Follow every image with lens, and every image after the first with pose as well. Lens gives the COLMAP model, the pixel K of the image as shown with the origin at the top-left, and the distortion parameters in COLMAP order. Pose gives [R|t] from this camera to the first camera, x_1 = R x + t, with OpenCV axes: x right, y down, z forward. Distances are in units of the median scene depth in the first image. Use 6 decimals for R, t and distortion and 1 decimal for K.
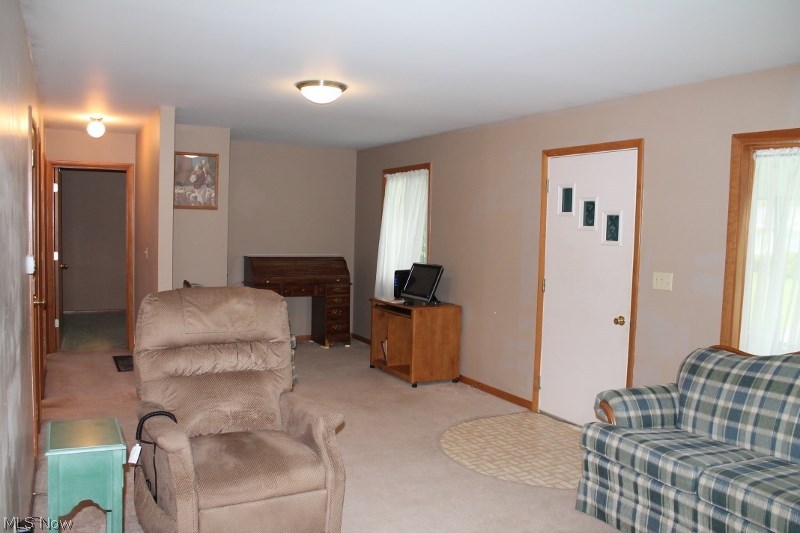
lens RADIAL K [[623.5, 0, 400.0], [0, 623.5, 266.5], [0, 0, 1]] dist [-0.317116, 0.002155]
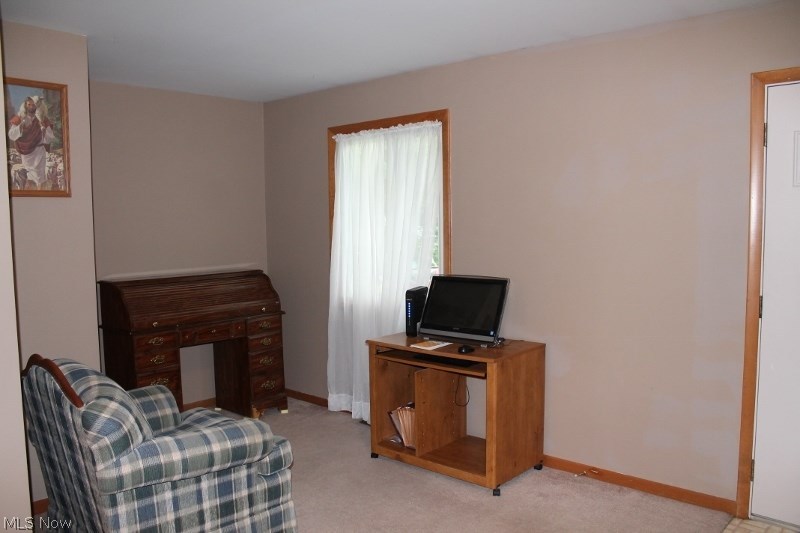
lens RADIAL K [[669.7, 0, 400.0], [0, 669.7, 266.5], [0, 0, 1]] dist [-0.121977, 0.013163]
pose [[0.944762, -0.064389, 0.321371, -0.222103], [0.059850, 0.997919, 0.023994, -0.033336], [-0.322247, -0.003435, 0.946649, 0.404709]]
